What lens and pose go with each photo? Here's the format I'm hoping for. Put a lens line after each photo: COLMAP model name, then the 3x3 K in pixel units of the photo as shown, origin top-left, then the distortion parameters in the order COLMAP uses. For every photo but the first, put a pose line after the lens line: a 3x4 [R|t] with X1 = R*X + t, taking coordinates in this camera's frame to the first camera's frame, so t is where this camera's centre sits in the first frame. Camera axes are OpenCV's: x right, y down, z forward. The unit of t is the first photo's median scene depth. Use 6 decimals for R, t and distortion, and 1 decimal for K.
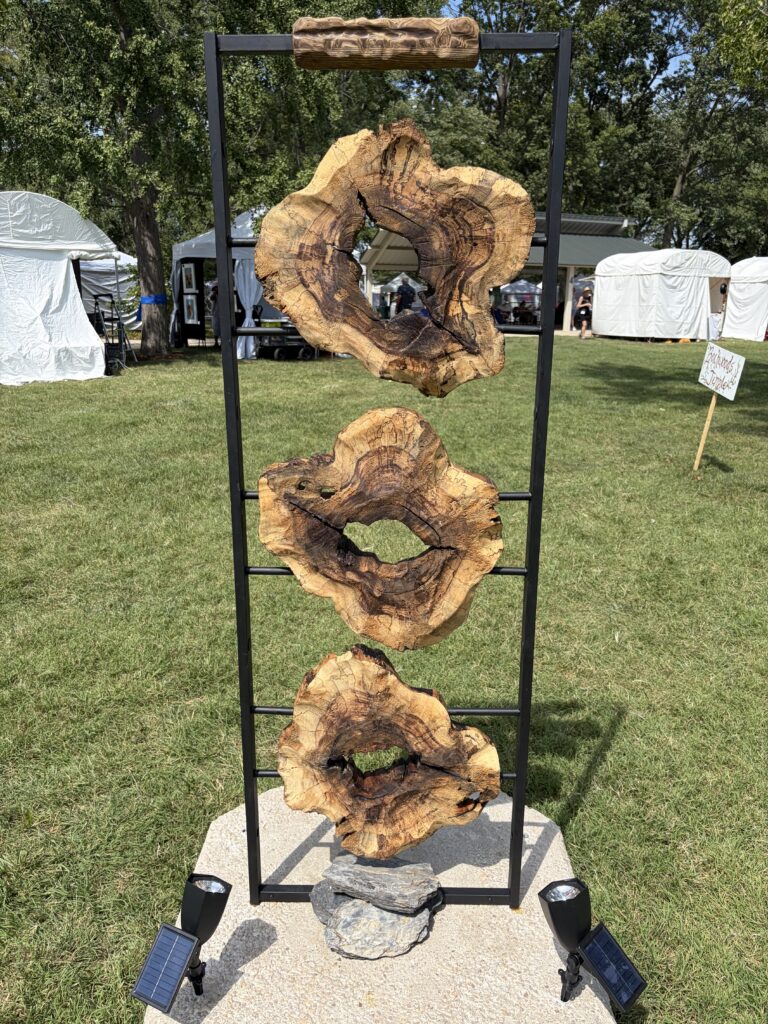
lens RADIAL K [[775.4, 0, 384.0], [0, 775.4, 512.0], [0, 0, 1]] dist [0.047694, -0.067734]
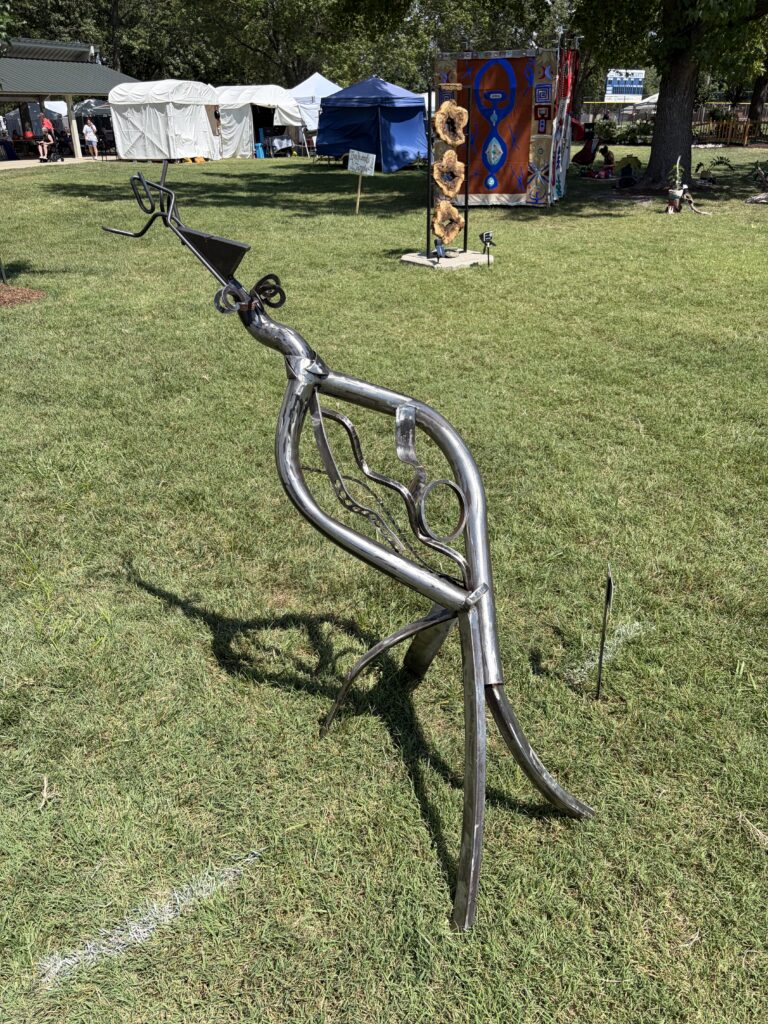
lens RADIAL K [[775.4, 0, 384.0], [0, 775.4, 512.0], [0, 0, 1]] dist [0.047694, -0.067734]
pose [[0.765392, -0.309413, 0.564304, -3.979834], [0.193429, 0.946900, 0.256837, 0.737493], [-0.613808, -0.087428, 0.784599, -3.119109]]
